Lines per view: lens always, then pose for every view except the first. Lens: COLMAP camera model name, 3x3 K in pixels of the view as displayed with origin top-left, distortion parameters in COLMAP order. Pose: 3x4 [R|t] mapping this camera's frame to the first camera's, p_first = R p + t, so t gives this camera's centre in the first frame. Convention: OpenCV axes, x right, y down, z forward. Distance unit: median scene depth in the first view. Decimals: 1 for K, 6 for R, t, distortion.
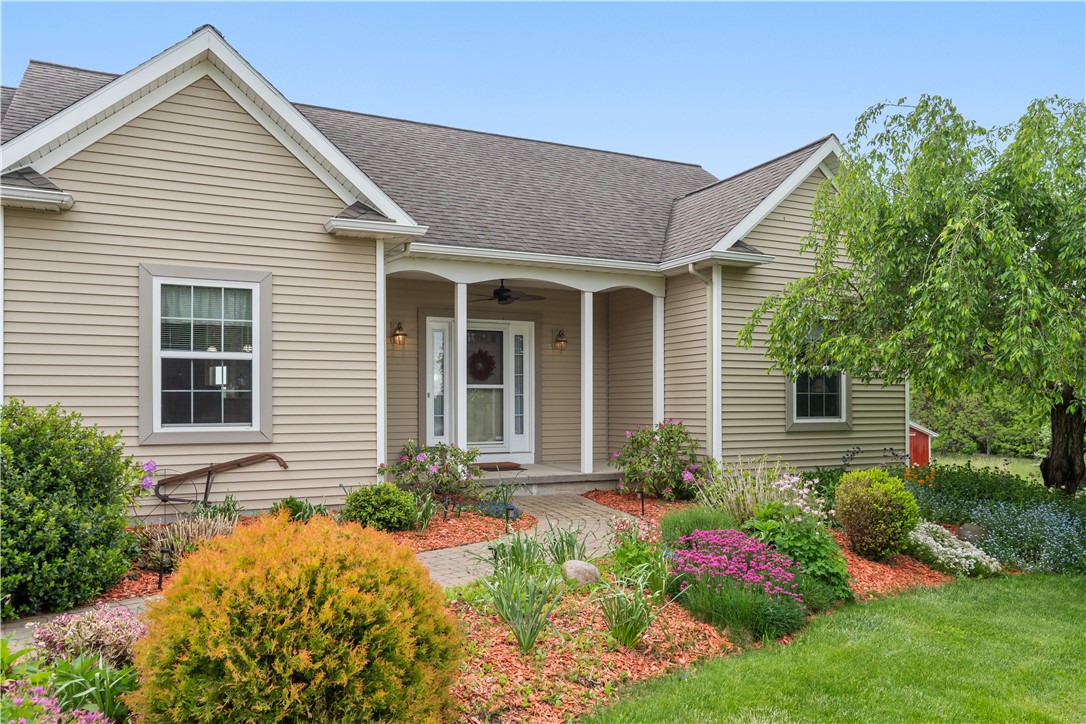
lens RADIAL K [[820.1, 0, 552.7], [0, 820.1, 398.1], [0, 0, 1]] dist [0.002037, 0.007056]
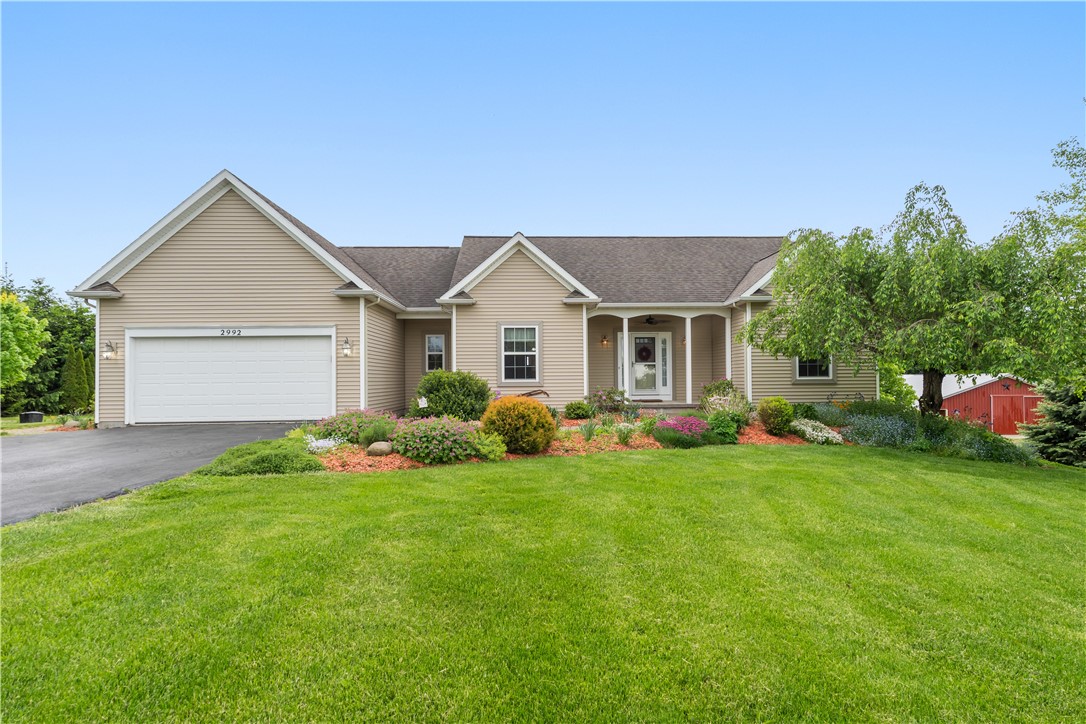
lens RADIAL K [[533.9, 0, 542.7], [0, 533.9, 369.3], [0, 0, 1]] dist [-0.013792, 0.000362]
pose [[0.909885, -0.013088, -0.414654, 0.358794], [0.009963, 0.999903, -0.009700, 0.016598], [0.414741, 0.004695, 0.909927, -0.540021]]
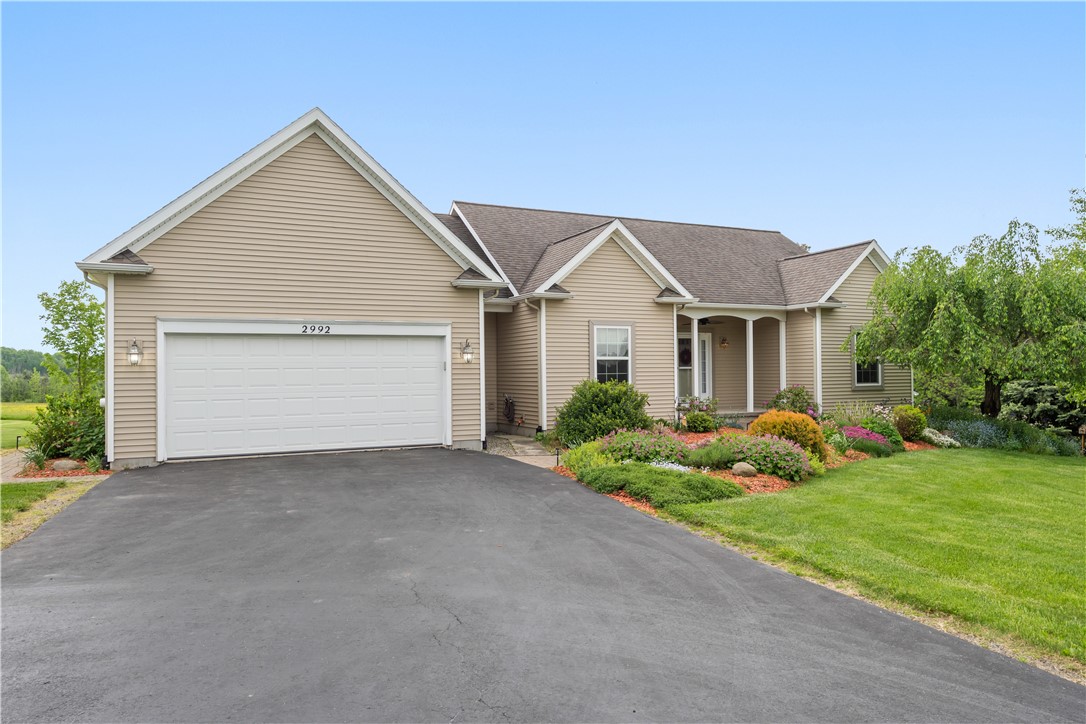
lens RADIAL K [[733.5, 0, 543.3], [0, 733.5, 357.6], [0, 0, 1]] dist [0.000914, -0.002720]
pose [[0.999635, -0.006183, -0.026294, -0.547703], [0.005950, 0.999942, -0.008936, -0.035462], [0.026348, 0.008776, 0.999614, -1.046742]]
